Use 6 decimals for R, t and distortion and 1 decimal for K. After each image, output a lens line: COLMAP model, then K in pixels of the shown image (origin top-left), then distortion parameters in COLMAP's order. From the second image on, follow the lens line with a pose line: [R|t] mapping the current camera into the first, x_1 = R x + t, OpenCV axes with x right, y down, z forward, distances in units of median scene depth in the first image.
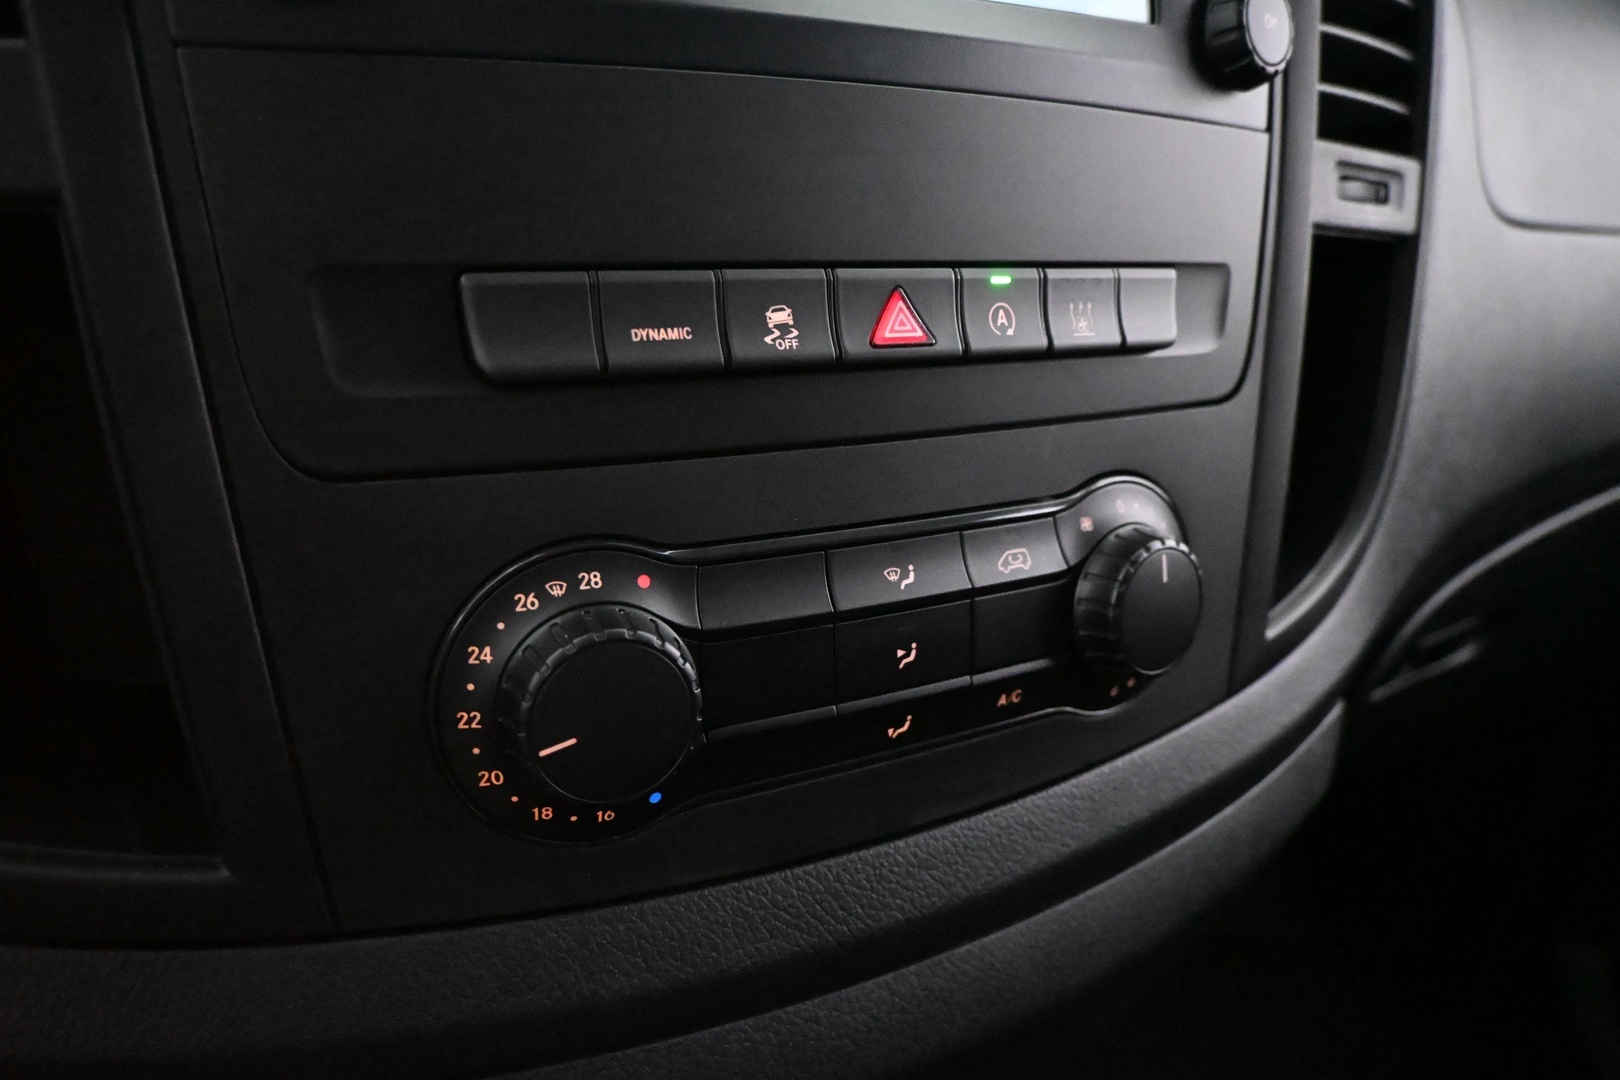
lens RADIAL K [[1109.9, 0, 816.4], [0, 1109.9, 536.5], [0, 0, 1]] dist [-0.000764, 0.005242]
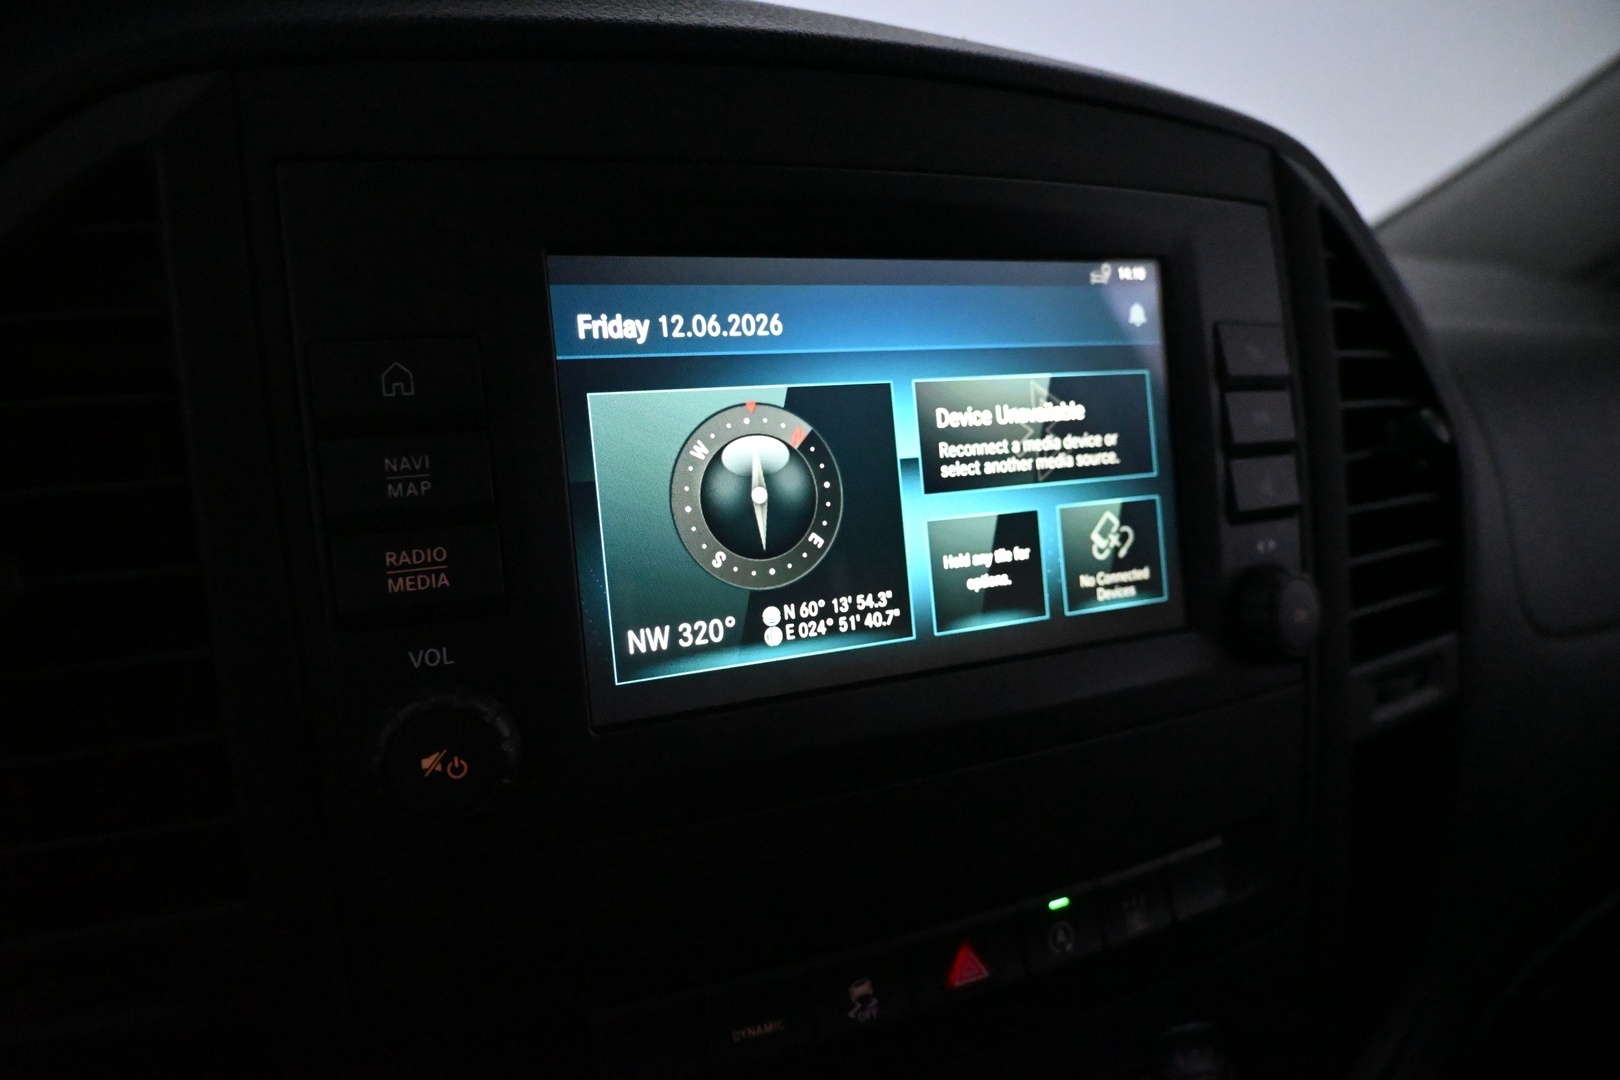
lens RADIAL K [[1109.9, 0, 808.6], [0, 1109.9, 540.9], [0, 0, 1]] dist [-0.000764, 0.005242]
pose [[0.997378, -0.021818, -0.069004, 0.001443], [0.015890, 0.996227, -0.085324, -0.454546], [0.070605, 0.084004, 0.993961, -0.135366]]
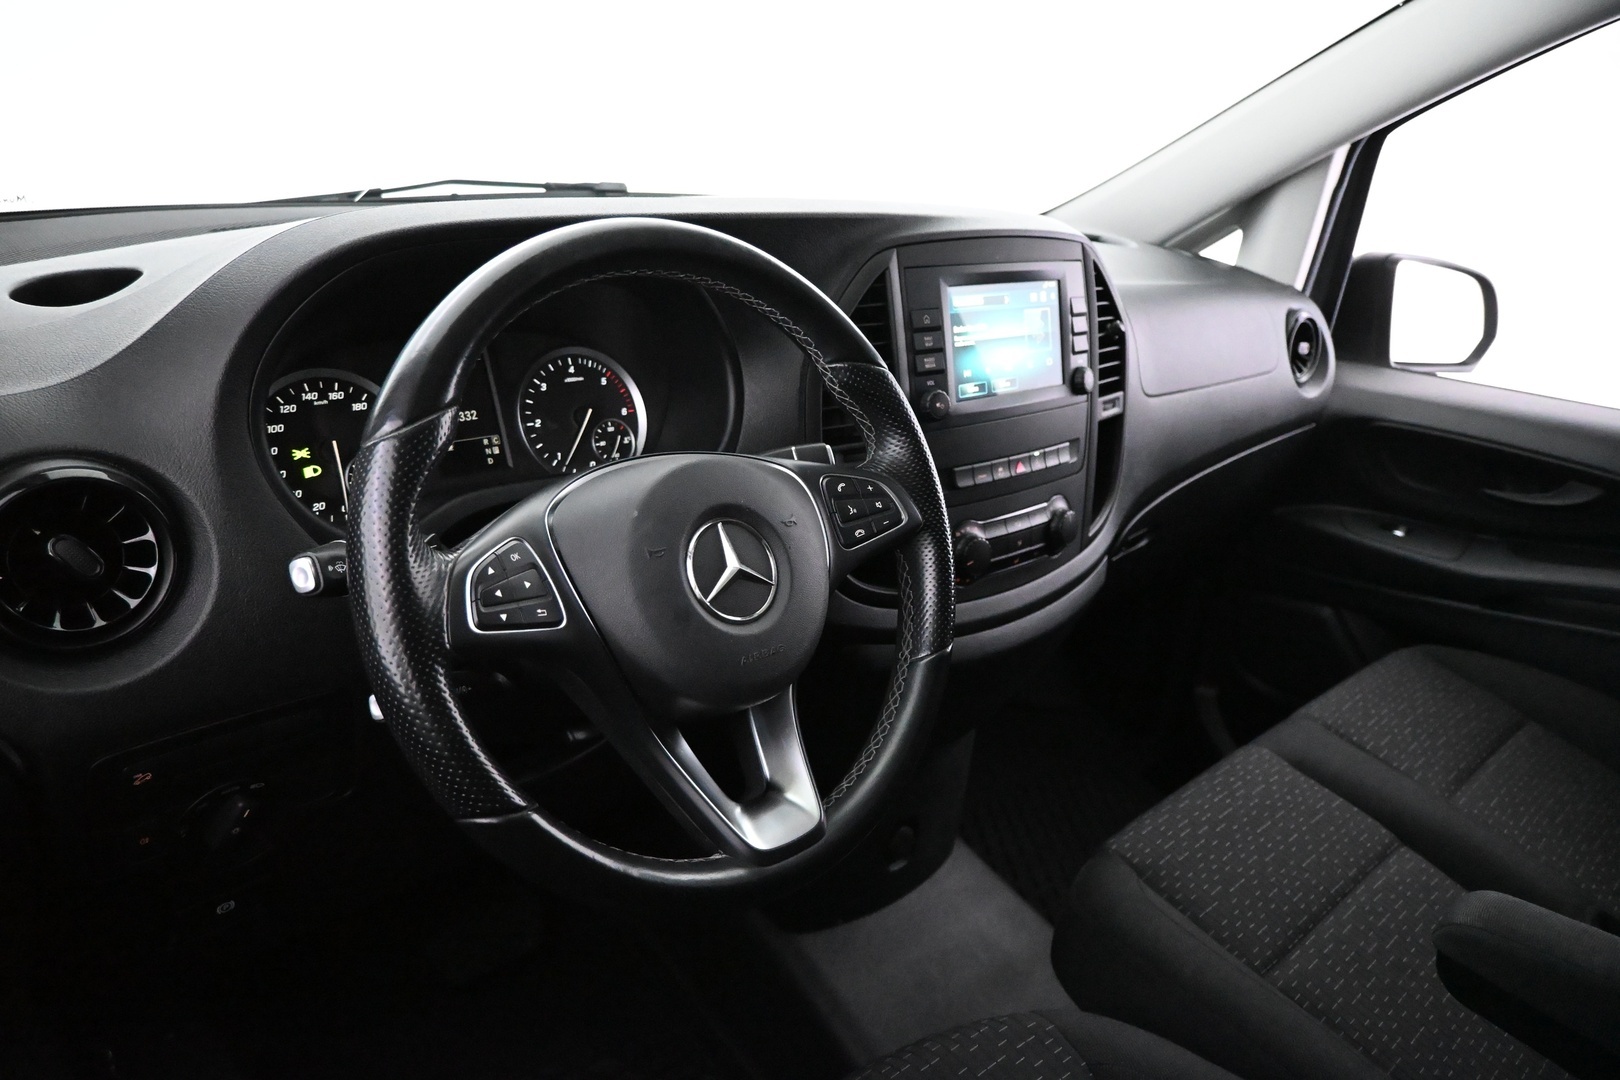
lens RADIAL K [[1109.9, 0, 805.2], [0, 1109.9, 541.5], [0, 0, 1]] dist [-0.000764, 0.005242]
pose [[0.974725, -0.059904, 0.215227, -1.490108], [0.048956, 0.997238, 0.055850, -0.160639], [-0.217979, -0.043902, 0.974966, -2.710222]]
